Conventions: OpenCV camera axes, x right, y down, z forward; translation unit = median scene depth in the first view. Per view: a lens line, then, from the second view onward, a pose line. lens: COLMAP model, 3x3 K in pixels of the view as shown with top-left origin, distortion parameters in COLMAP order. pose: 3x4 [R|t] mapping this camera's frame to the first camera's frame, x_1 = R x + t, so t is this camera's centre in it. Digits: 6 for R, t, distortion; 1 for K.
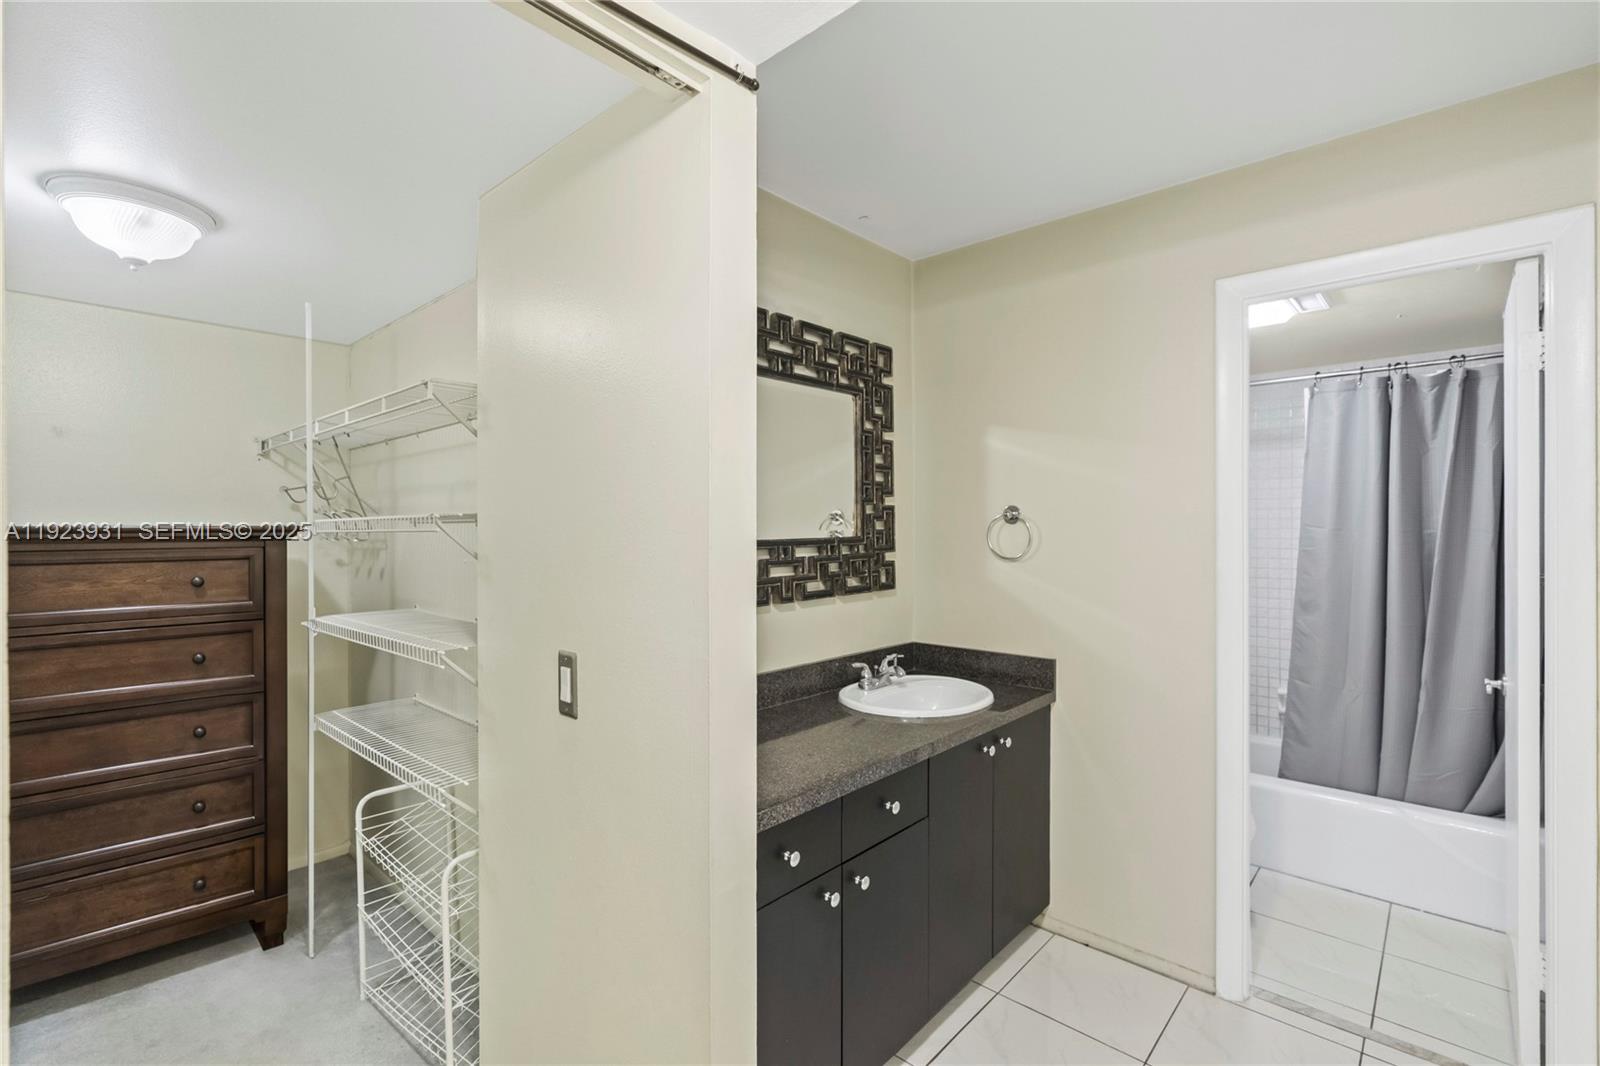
lens RADIAL K [[710.5, 0, 806.1], [0, 710.5, 532.5], [0, 0, 1]] dist [0.007480, 0.000292]
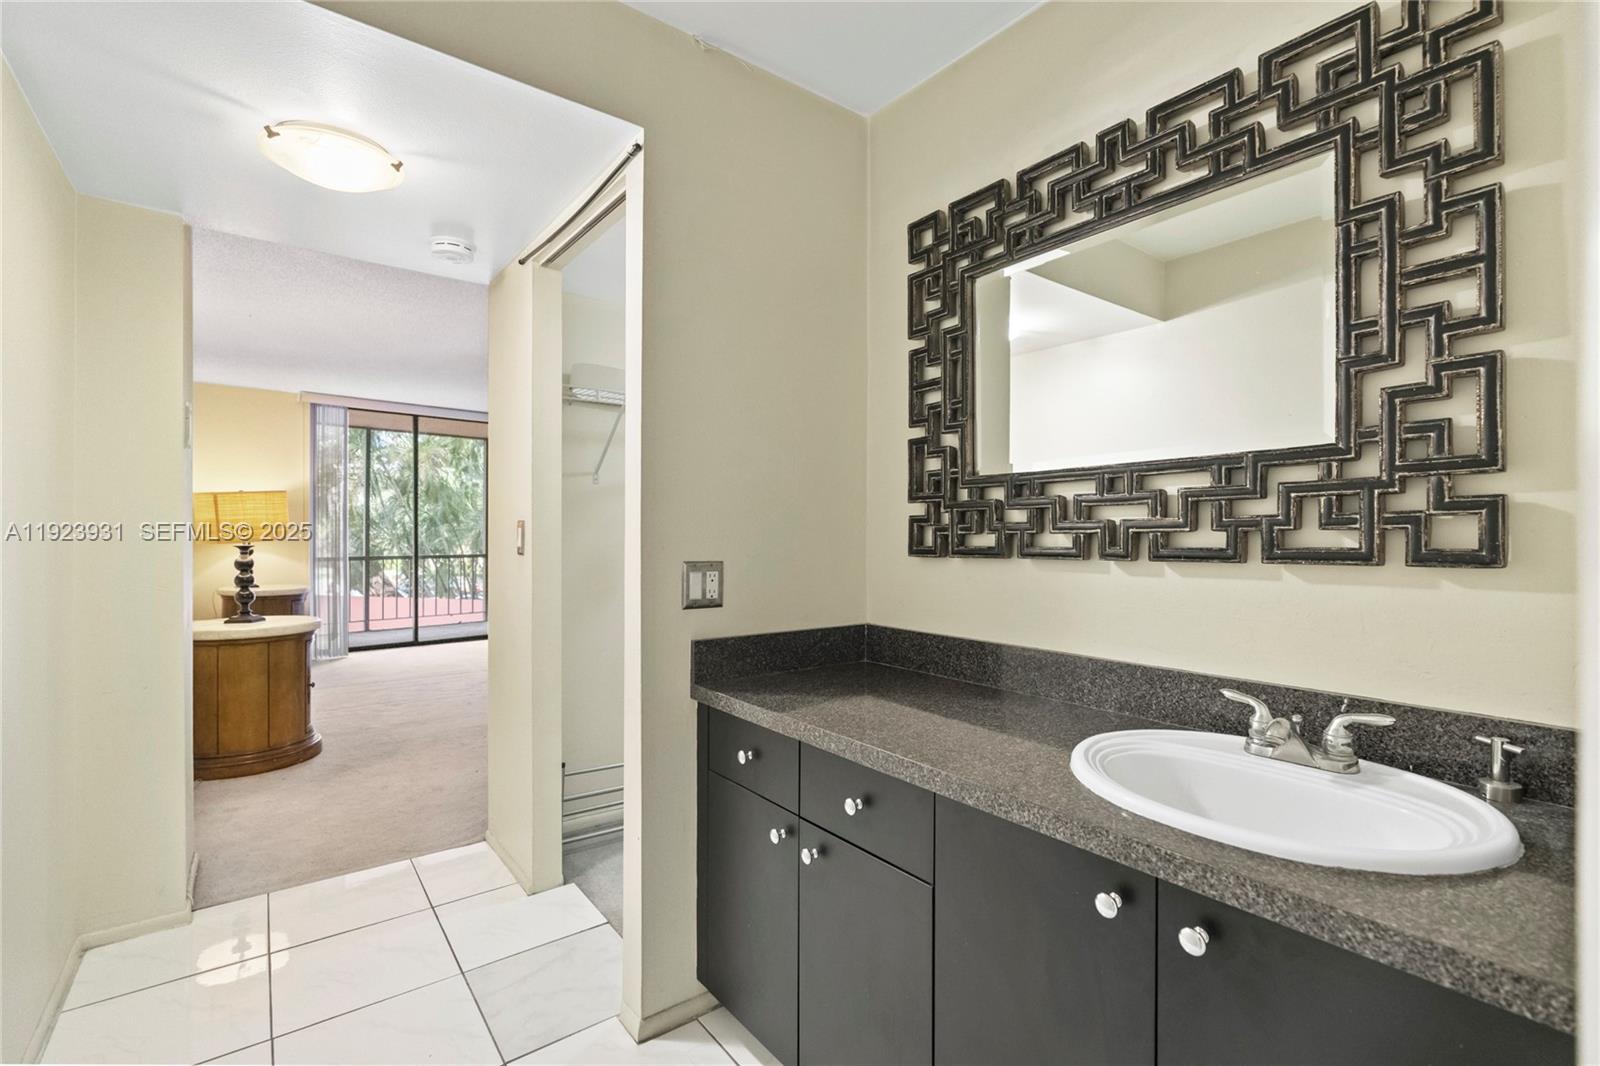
lens RADIAL K [[759.7, 0, 805.7], [0, 759.7, 532.7], [0, 0, 1]] dist [-0.000121, 0.000216]
pose [[-0.201729, 0.001826, -0.979440, 0.637990], [-0.006119, 0.999976, 0.003124, 0.065439], [0.979422, 0.006623, -0.201713, 0.762509]]
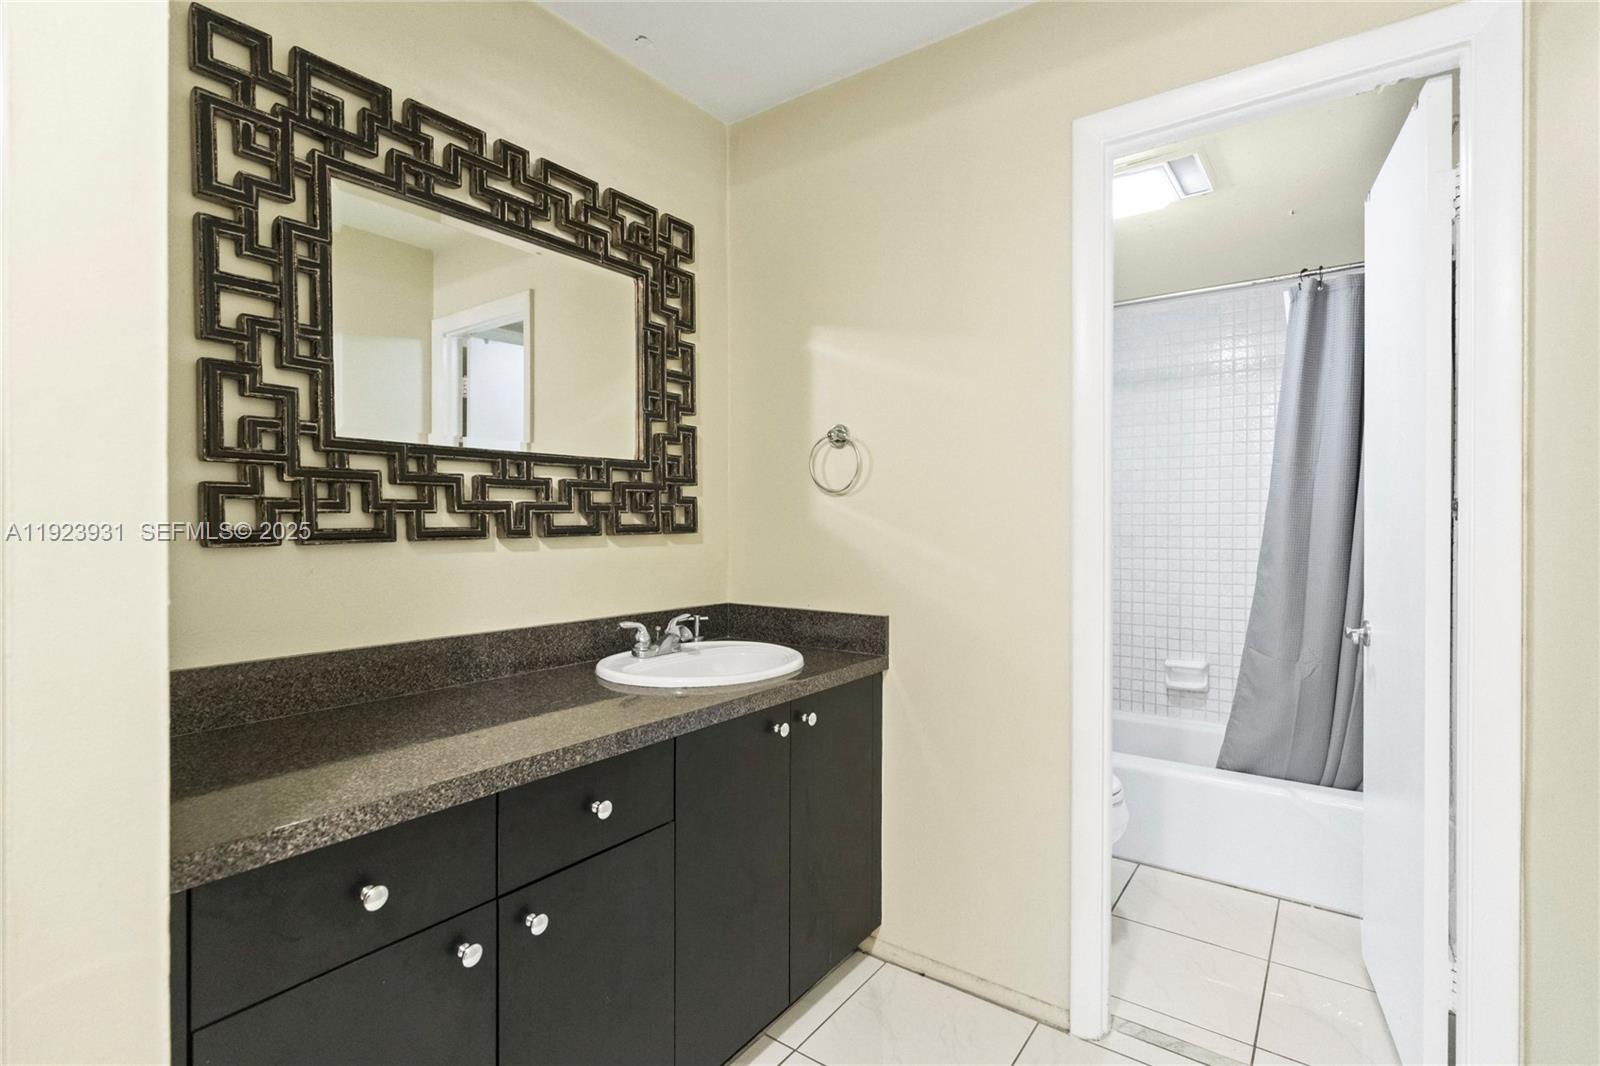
lens RADIAL K [[737.5, 0, 796.8], [0, 737.5, 530.2], [0, 0, 1]] dist [-0.000167, 0.000971]
pose [[0.995202, 0.001366, 0.097834, 0.165209], [-0.001556, 0.999997, 0.001858, 0.079633], [-0.097831, -0.002001, 0.995201, 0.189541]]
